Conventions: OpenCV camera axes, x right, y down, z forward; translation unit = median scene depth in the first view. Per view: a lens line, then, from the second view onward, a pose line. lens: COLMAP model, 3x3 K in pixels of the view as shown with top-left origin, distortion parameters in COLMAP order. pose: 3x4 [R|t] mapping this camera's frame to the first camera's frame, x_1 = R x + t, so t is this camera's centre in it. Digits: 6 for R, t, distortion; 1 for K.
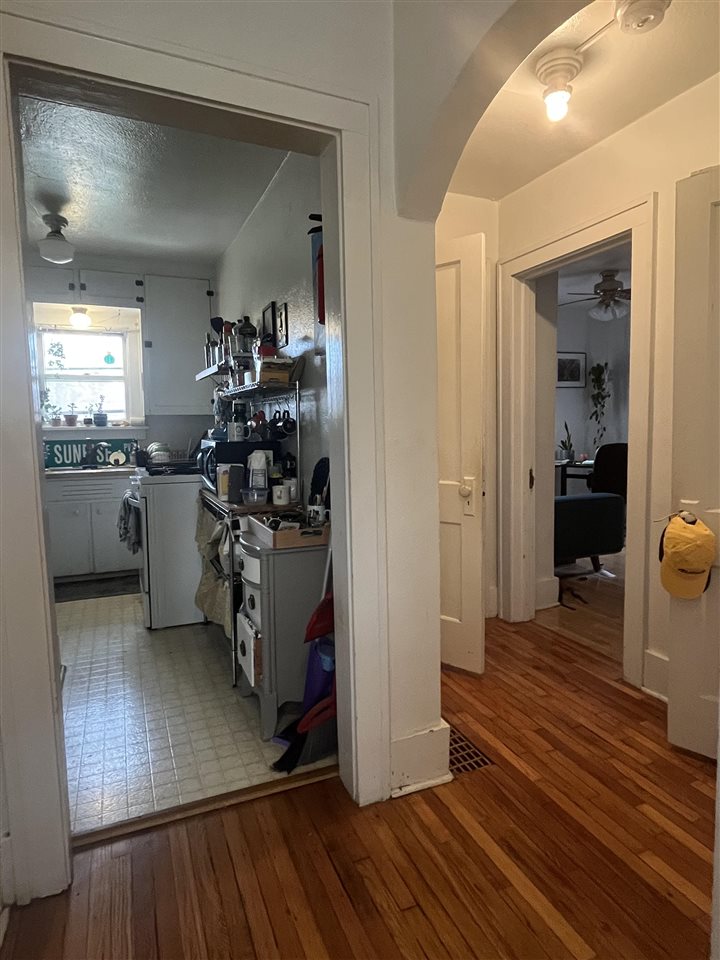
lens RADIAL K [[539.9, 0, 366.5], [0, 539.9, 475.1], [0, 0, 1]] dist [-0.019752, -0.000021]
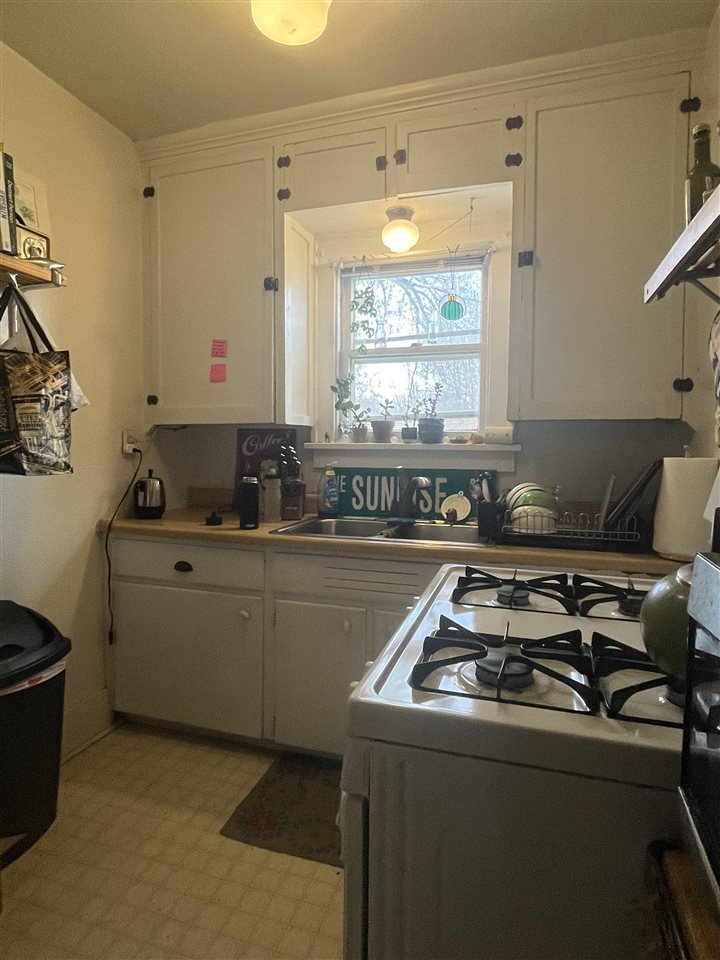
lens RADIAL K [[539.9, 0, 366.5], [0, 539.9, 475.1], [0, 0, 1]] dist [-0.019752, -0.000021]
pose [[0.748237, 0.052376, -0.661361, -0.200300], [-0.073054, 0.997321, -0.003667, -0.055077], [0.659397, 0.051059, 0.750059, 0.583554]]
